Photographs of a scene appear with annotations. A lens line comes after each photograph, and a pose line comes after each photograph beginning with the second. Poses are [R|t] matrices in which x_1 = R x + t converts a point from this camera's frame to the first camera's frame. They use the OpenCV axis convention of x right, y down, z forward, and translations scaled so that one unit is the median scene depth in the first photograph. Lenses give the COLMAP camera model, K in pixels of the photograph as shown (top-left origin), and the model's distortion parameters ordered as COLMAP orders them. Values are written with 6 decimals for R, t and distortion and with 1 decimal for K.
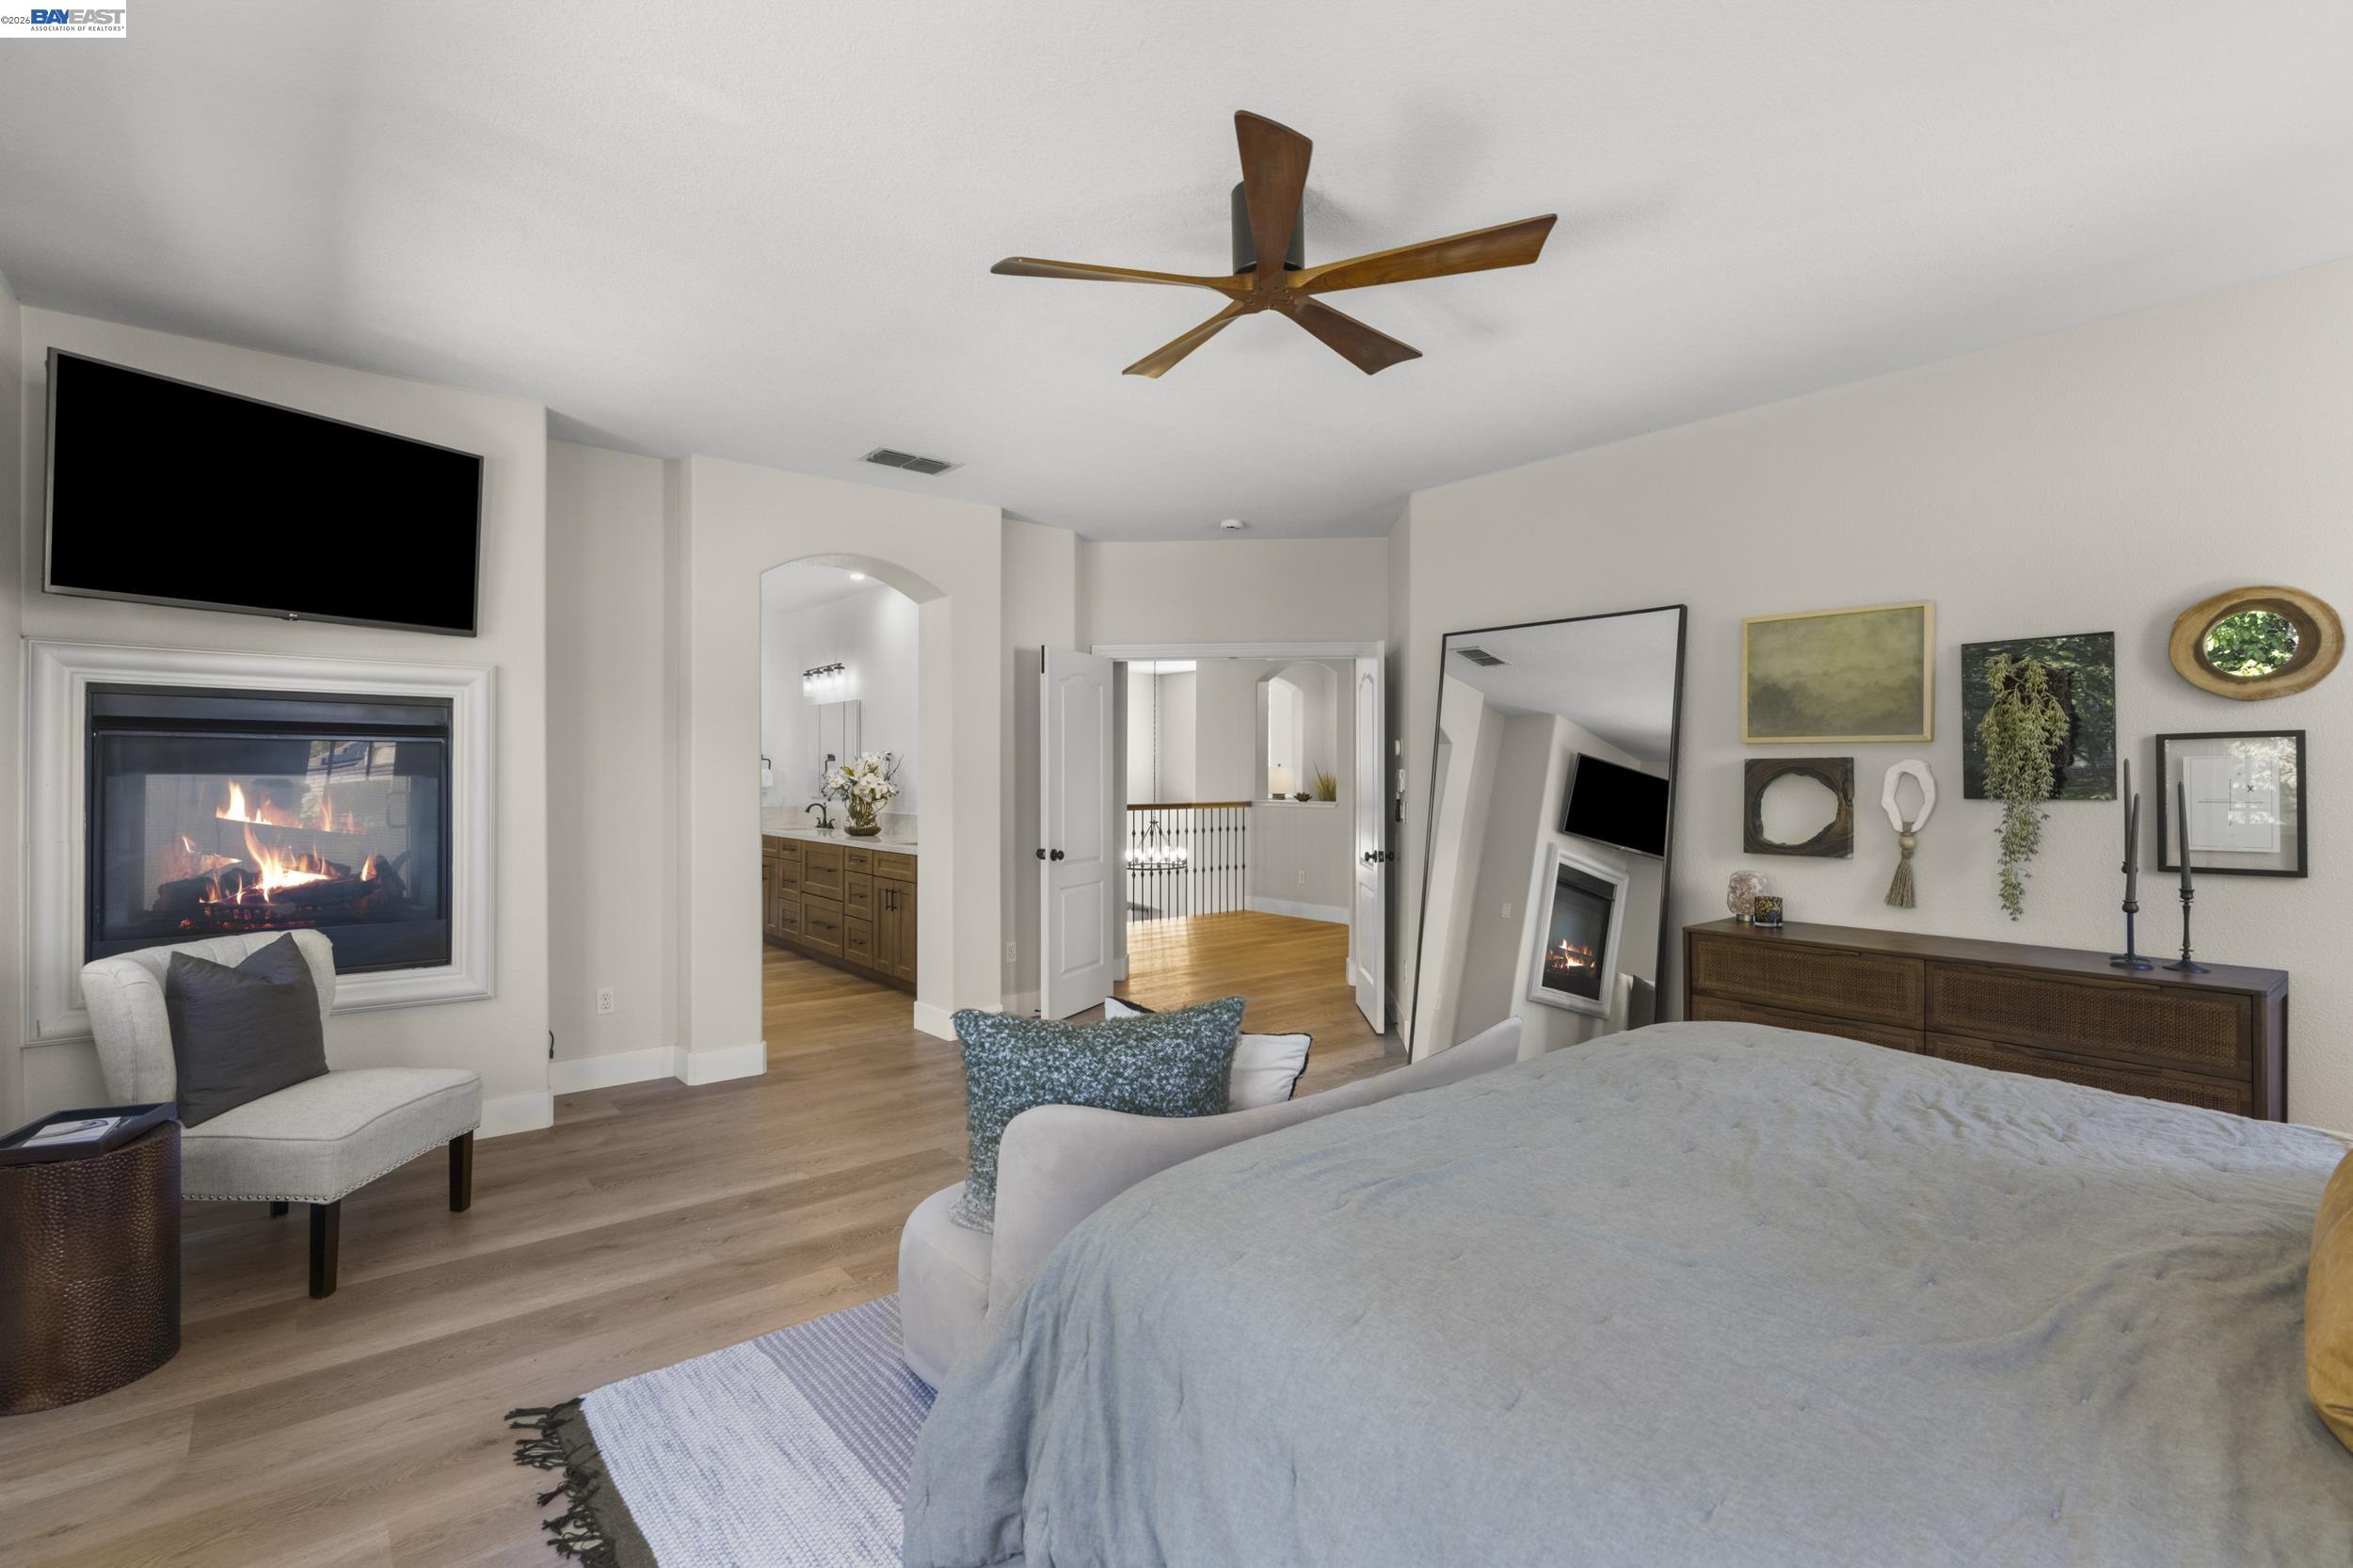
lens RADIAL K [[1066.0, 0, 1179.1], [0, 1066.0, 778.7], [0, 0, 1]] dist [-0.004299, 0.001840]
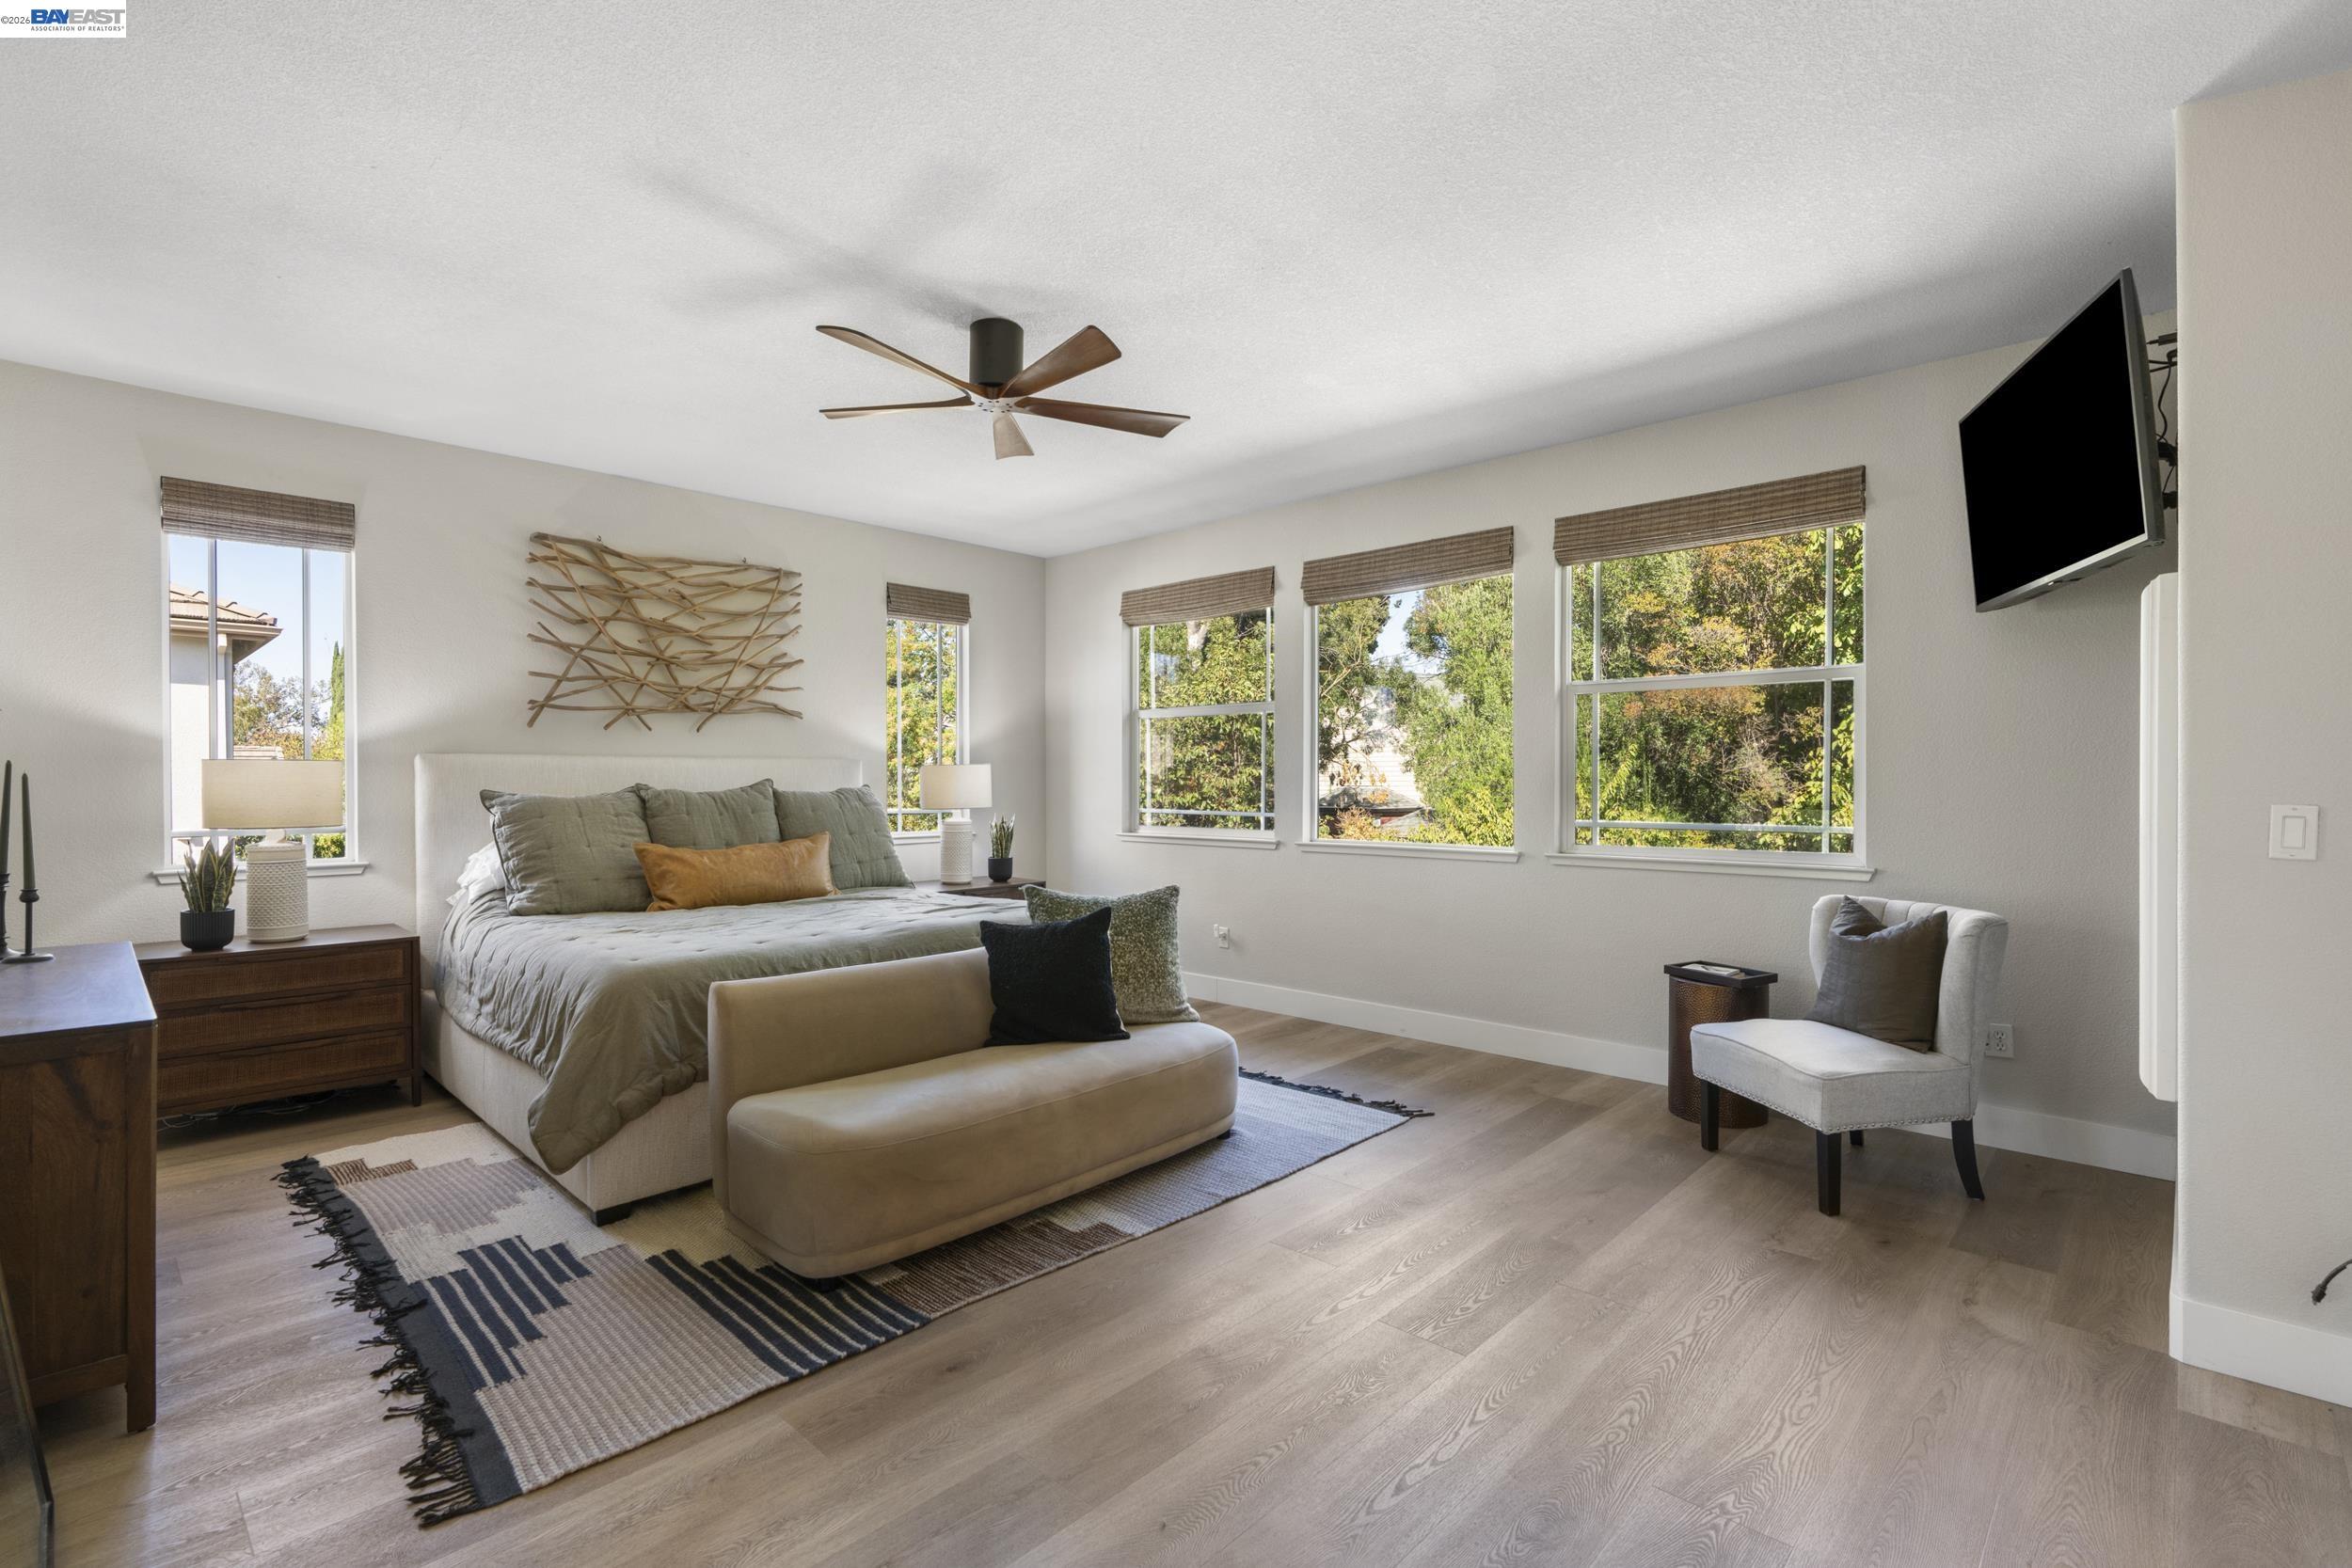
lens RADIAL K [[1065.5, 0, 1176.9], [0, 1065.5, 792.6], [0, 0, 1]] dist [-0.004299, 0.001840]
pose [[-0.995550, 0.002457, -0.094201, -0.017542], [0.002773, 0.999991, -0.003224, 0.048616], [0.094193, -0.003471, -0.995548, 2.771196]]
